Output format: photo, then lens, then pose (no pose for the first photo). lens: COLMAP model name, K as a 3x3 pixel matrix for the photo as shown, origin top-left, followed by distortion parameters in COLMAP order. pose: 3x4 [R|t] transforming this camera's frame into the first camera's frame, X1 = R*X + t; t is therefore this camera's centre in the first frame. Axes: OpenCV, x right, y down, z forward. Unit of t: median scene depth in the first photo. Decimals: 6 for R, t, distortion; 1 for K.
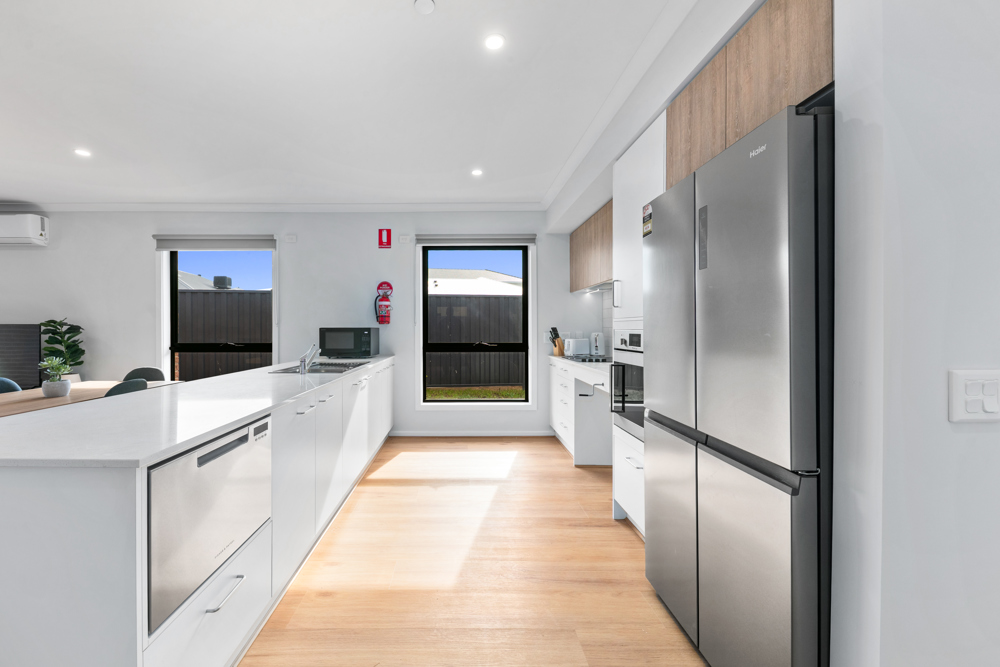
lens RADIAL K [[373.4, 0, 461.3], [0, 373.4, 340.0], [0, 0, 1]] dist [0.005175, -0.002429]
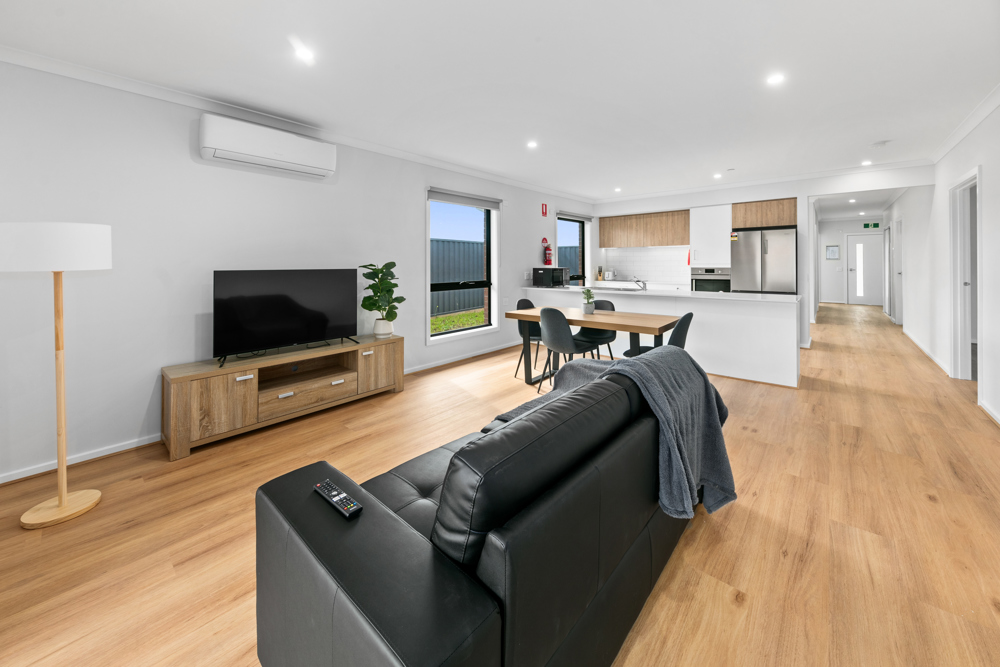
lens RADIAL K [[374.9, 0, 493.8], [0, 374.9, 262.0], [0, 0, 1]] dist [0.001532, -0.000706]
pose [[0.672851, -0.004122, 0.739766, -1.496340], [0.031506, 0.999237, -0.023089, -0.027665], [-0.739106, 0.038842, 0.672468, 0.120060]]
